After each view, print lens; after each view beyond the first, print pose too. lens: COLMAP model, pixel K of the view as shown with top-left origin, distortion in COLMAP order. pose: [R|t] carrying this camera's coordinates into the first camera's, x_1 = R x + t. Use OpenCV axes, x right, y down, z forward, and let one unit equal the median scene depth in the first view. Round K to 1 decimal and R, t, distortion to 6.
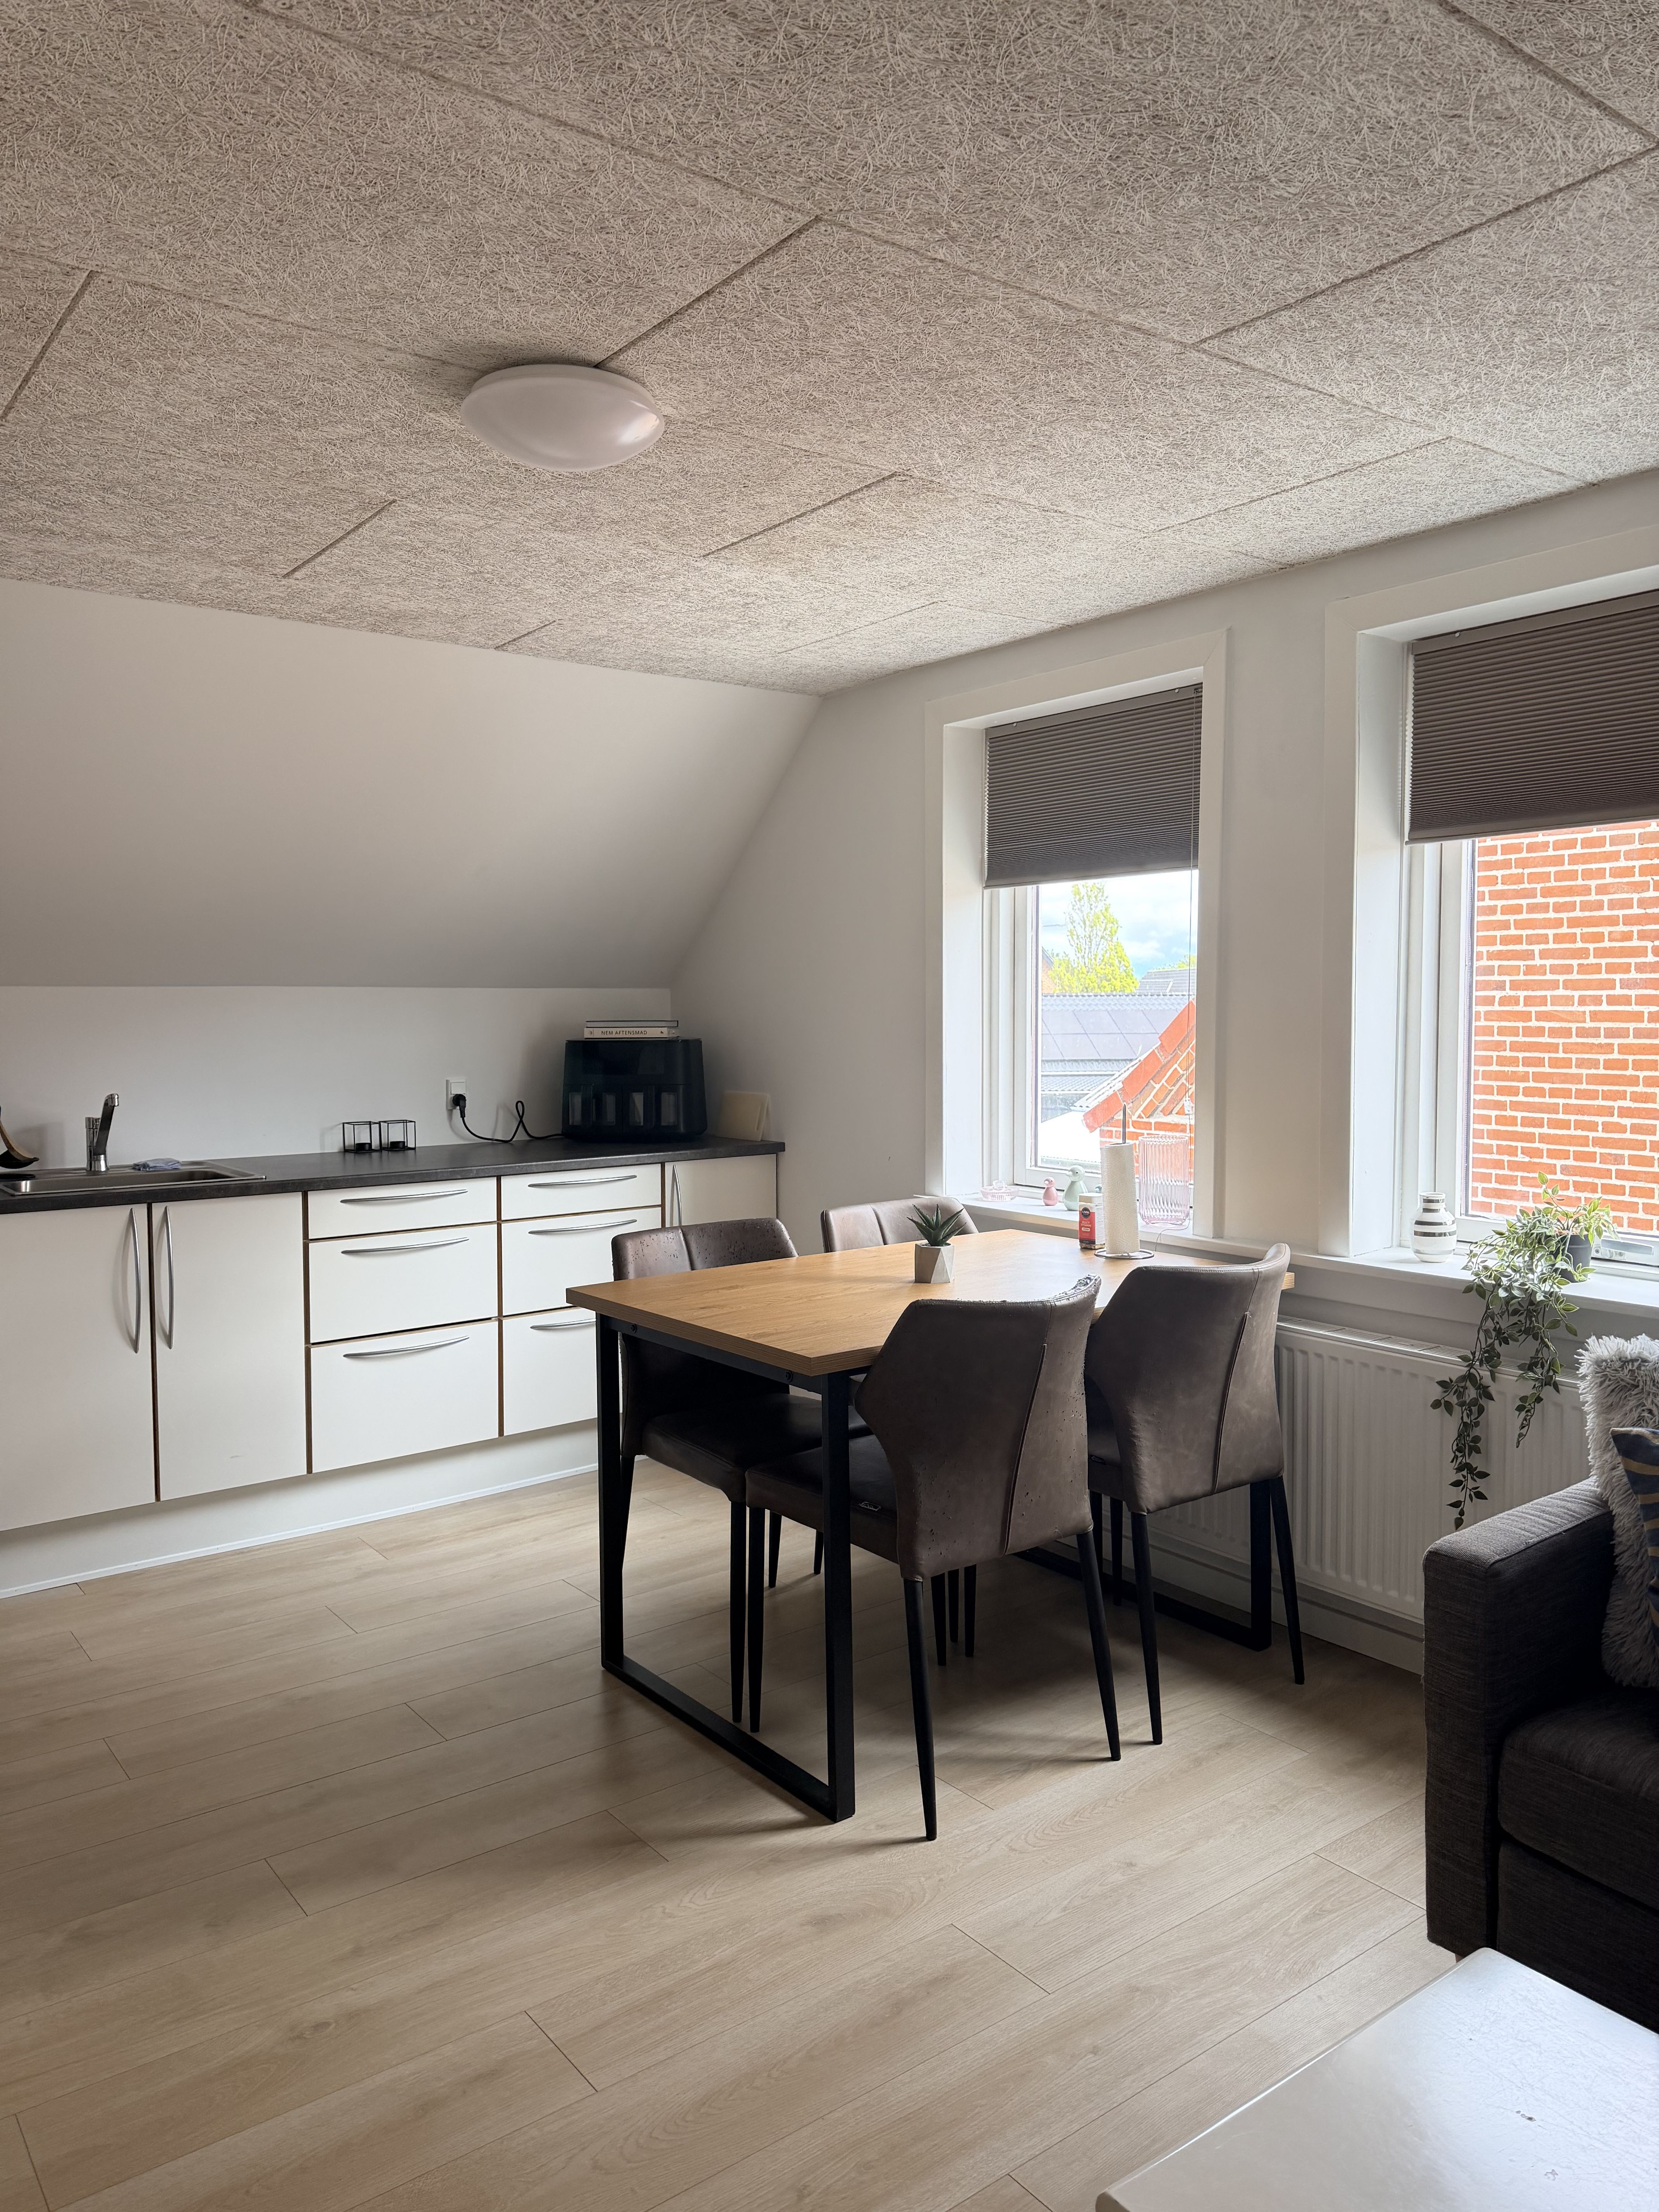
lens RADIAL K [[1580.0, 0, 826.7], [0, 1580.0, 1108.3], [0, 0, 1]] dist [0.031066, -0.032533]
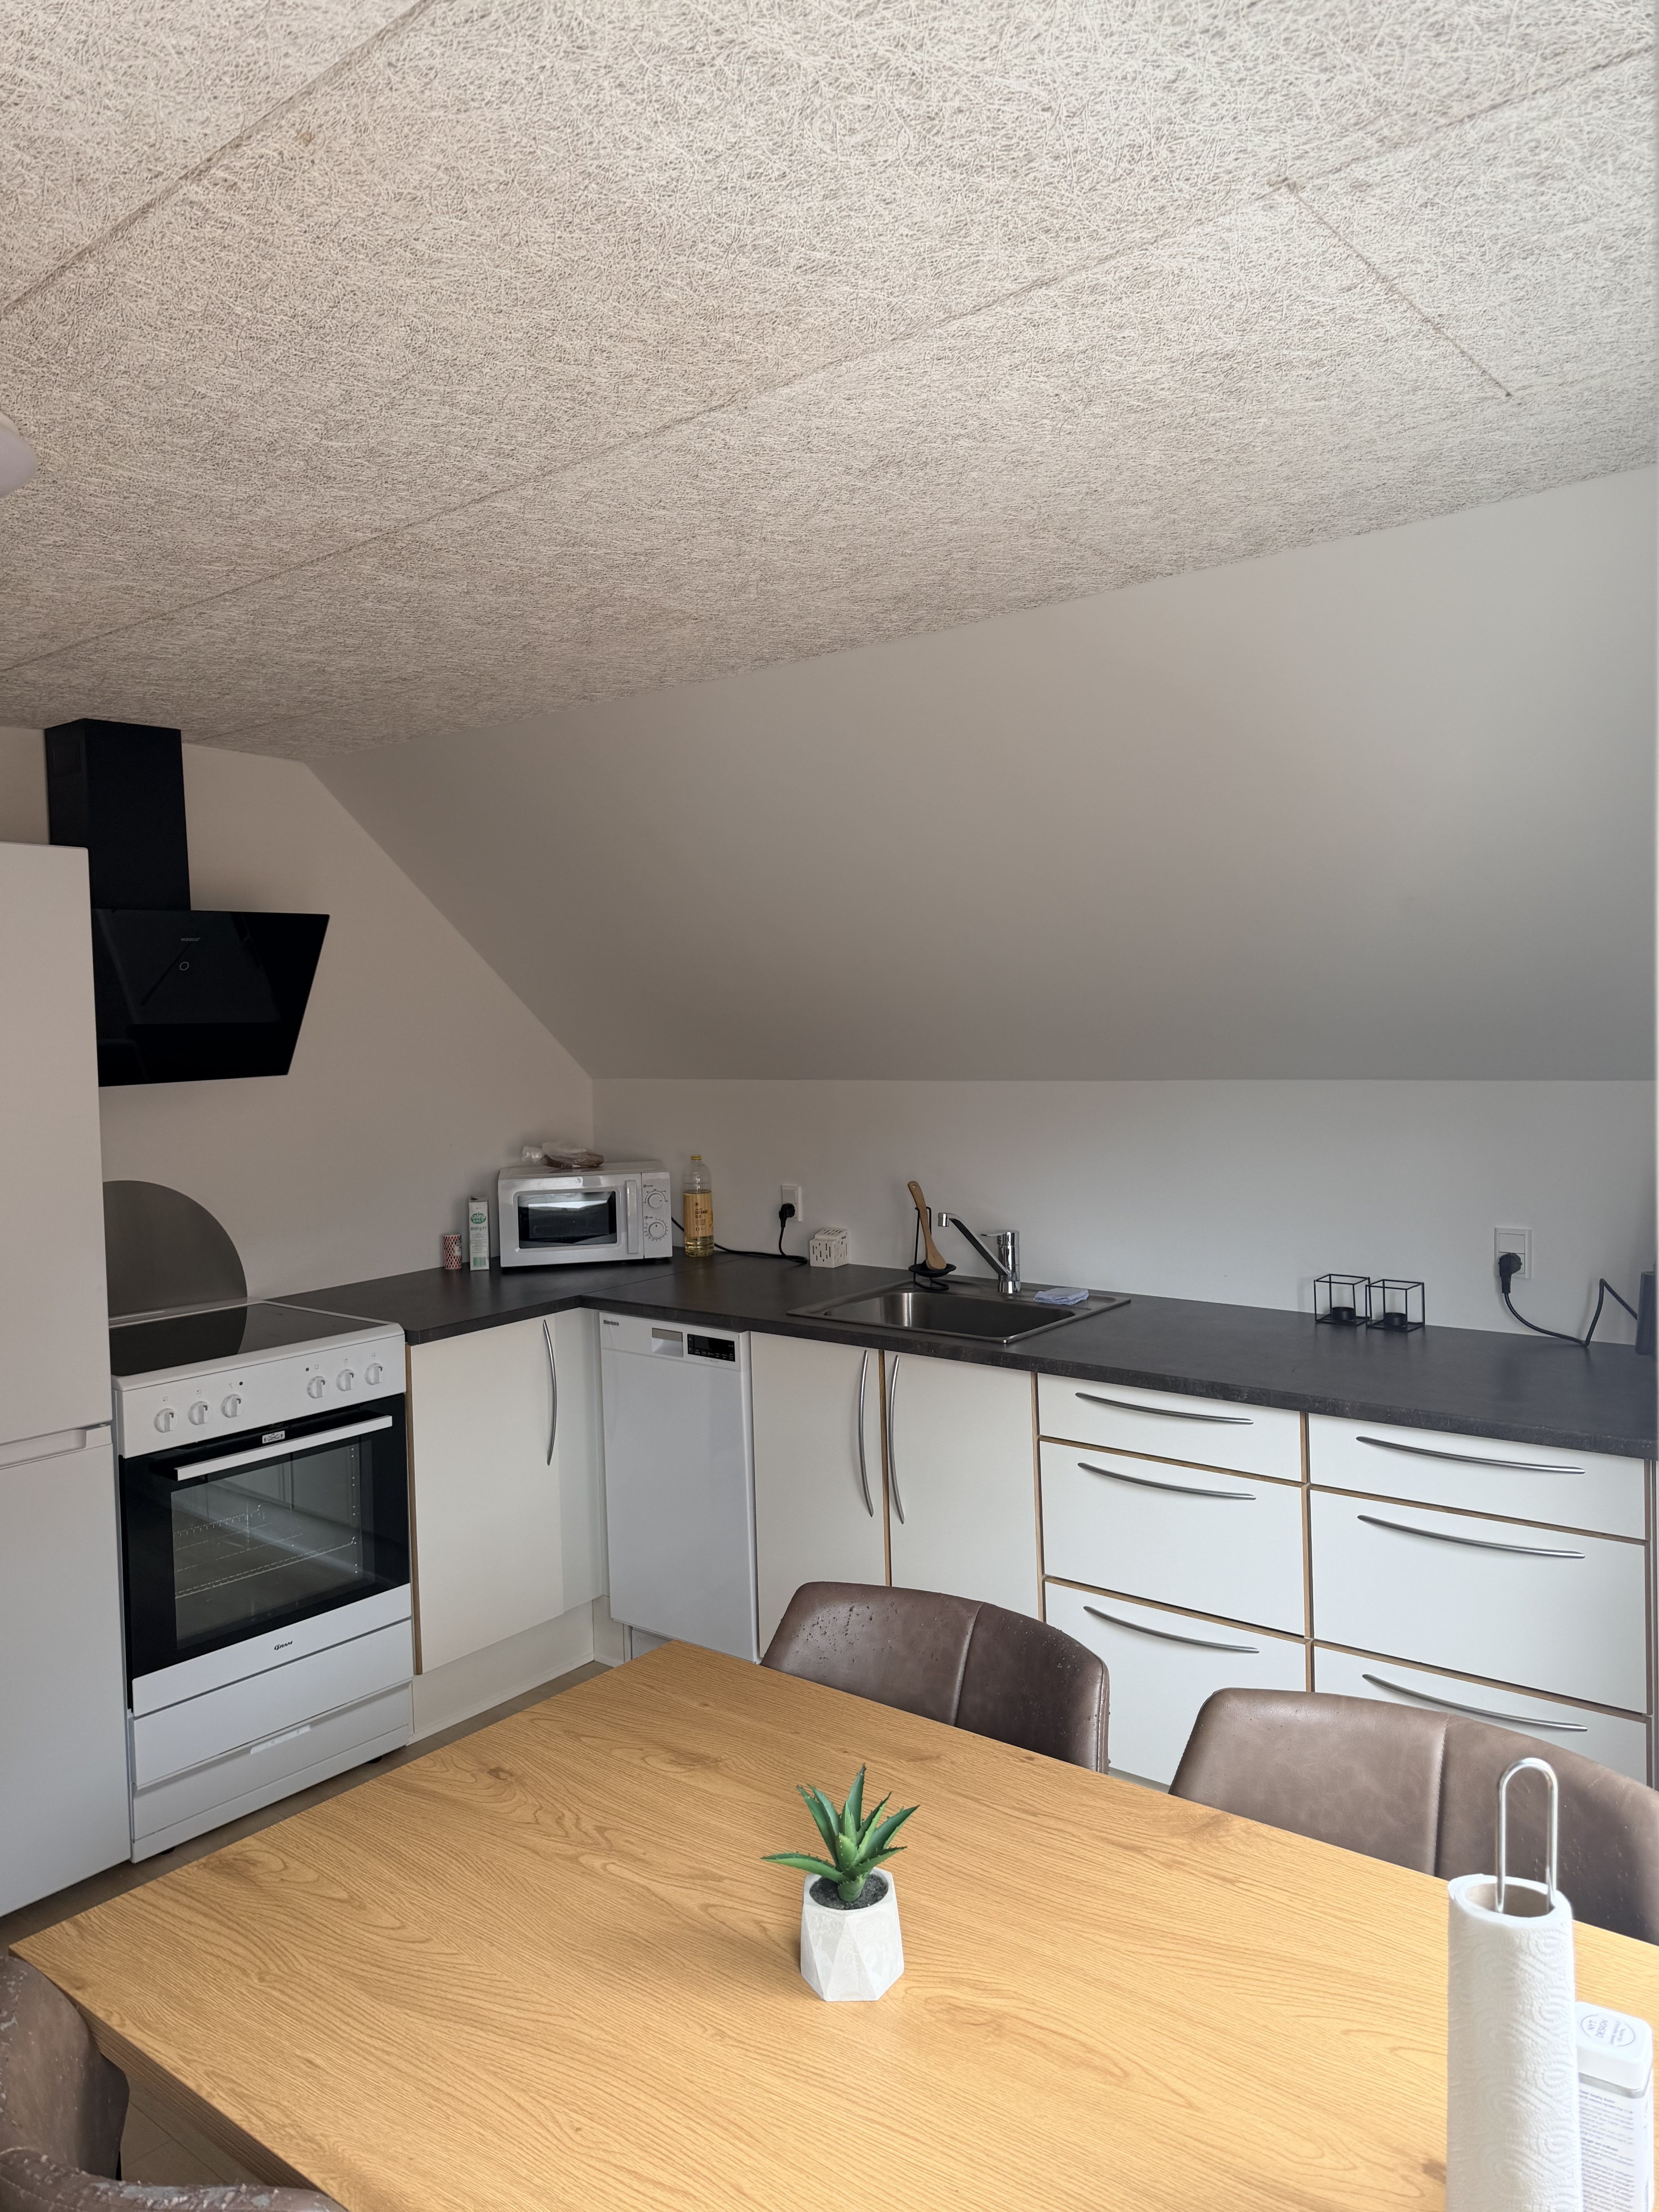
lens RADIAL K [[1580.0, 0, 828.7], [0, 1580.0, 1107.1], [0, 0, 1]] dist [0.031066, -0.032533]
pose [[0.234864, 0.051293, -0.970674, 0.331656], [-0.039705, 0.998280, 0.043144, -0.091409], [0.971217, 0.028407, 0.236496, 0.674473]]
